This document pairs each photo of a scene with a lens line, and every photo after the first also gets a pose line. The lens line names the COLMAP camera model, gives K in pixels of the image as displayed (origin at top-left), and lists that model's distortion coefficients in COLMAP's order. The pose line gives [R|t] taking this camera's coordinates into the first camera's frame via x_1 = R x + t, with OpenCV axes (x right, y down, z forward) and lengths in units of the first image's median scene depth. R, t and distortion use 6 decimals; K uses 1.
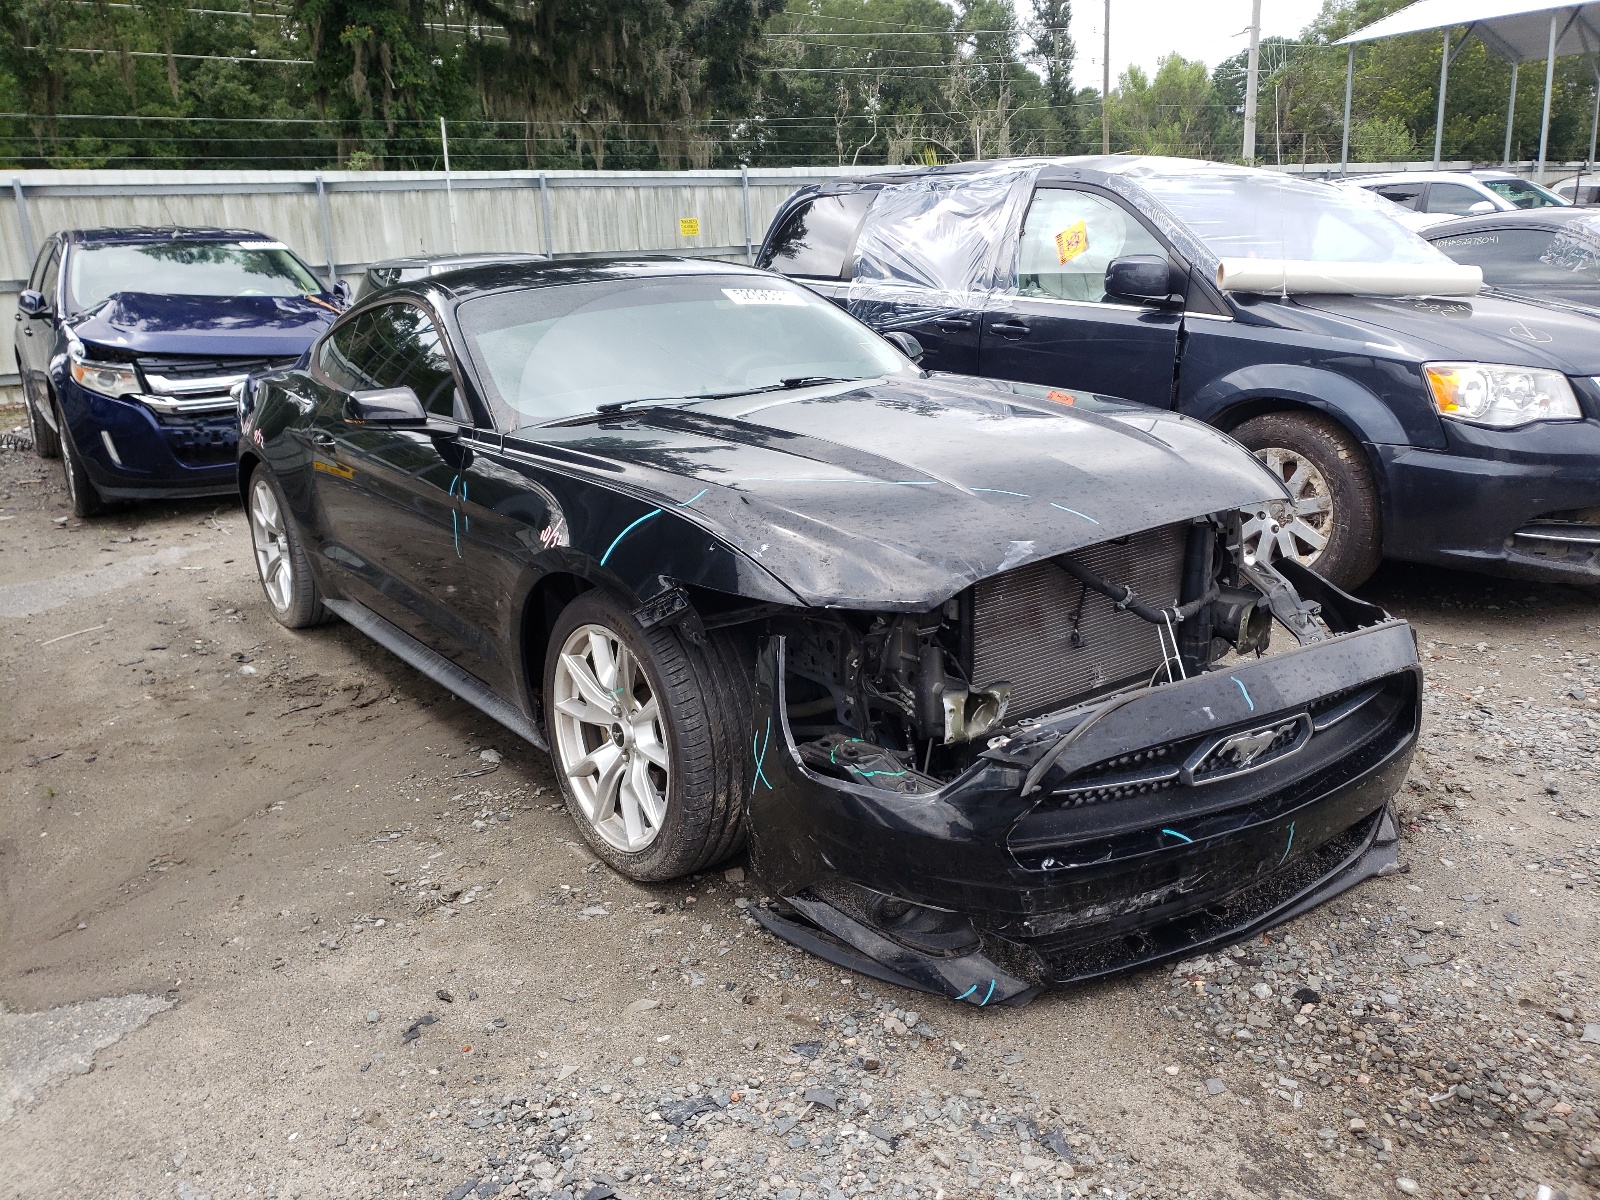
lens RADIAL K [[1302.7, 0, 802.9], [0, 1302.7, 598.5], [0, 0, 1]] dist [-0.008244, 0.047707]
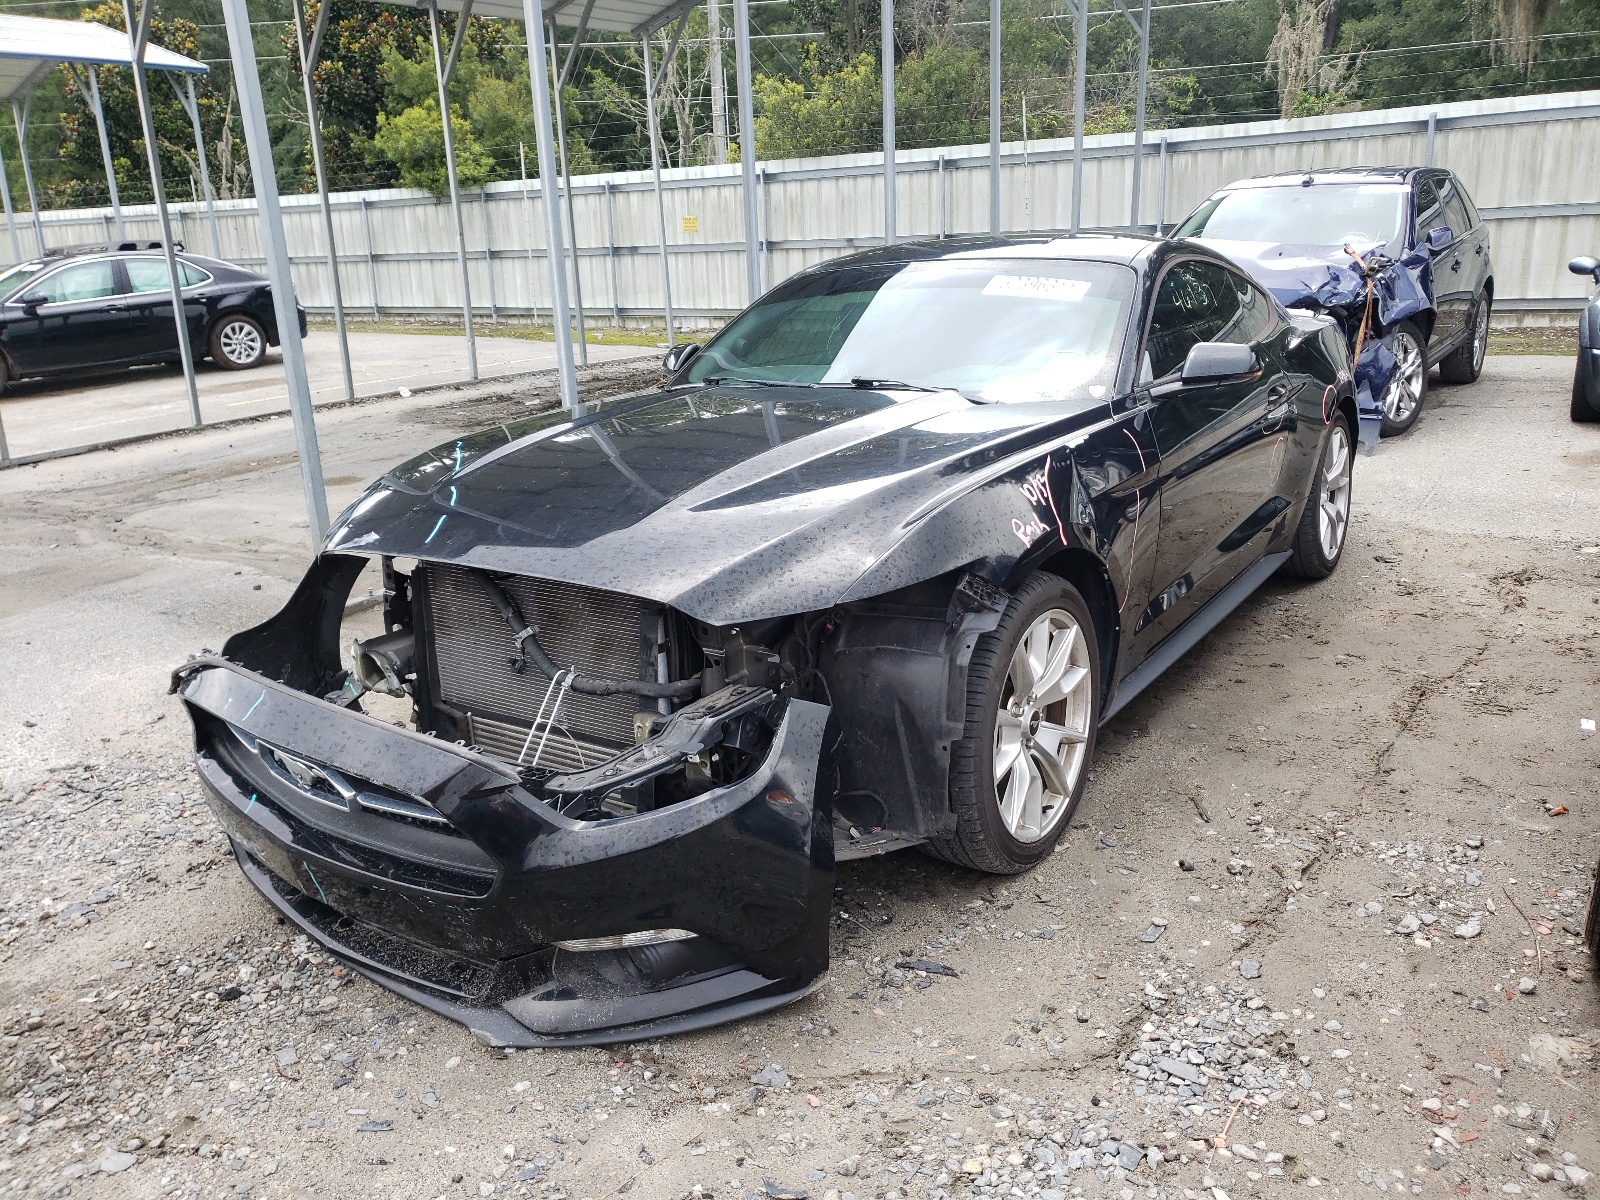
lens RADIAL K [[1302.7, 0, 802.9], [0, 1302.7, 598.5], [0, 0, 1]] dist [-0.008244, 0.047707]
pose [[0.317085, 0.287463, -0.903782, 0.292257], [-0.226629, 0.948316, 0.222117, -0.071146], [0.920922, 0.134394, 0.365844, 0.209156]]
